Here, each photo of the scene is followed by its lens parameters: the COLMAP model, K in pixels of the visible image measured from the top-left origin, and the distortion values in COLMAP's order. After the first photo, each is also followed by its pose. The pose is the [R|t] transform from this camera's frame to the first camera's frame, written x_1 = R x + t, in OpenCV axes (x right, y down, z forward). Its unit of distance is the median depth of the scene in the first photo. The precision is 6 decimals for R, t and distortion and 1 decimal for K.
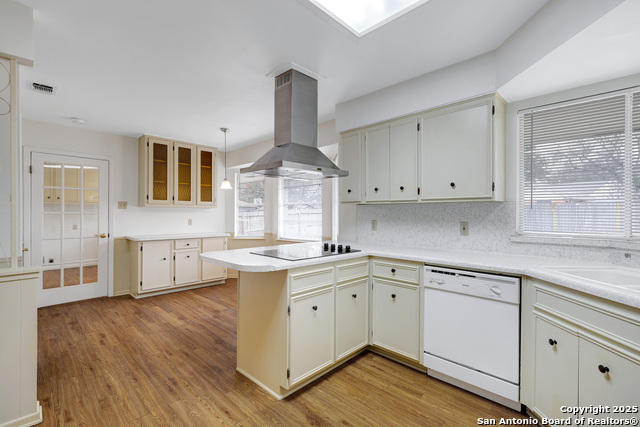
lens RADIAL K [[287.7, 0, 324.3], [0, 287.7, 214.0], [0, 0, 1]] dist [-0.003719, 0.000963]
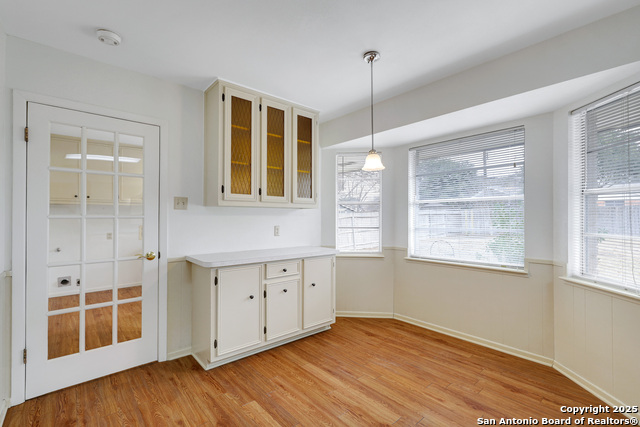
lens RADIAL K [[287.7, 0, 318.5], [0, 287.7, 214.9], [0, 0, 1]] dist [-0.003719, 0.000963]
pose [[0.995298, -0.005390, -0.096711, -0.364649], [0.004382, 0.999934, -0.010625, 0.000274], [0.096762, 0.010151, 0.995256, 0.441429]]
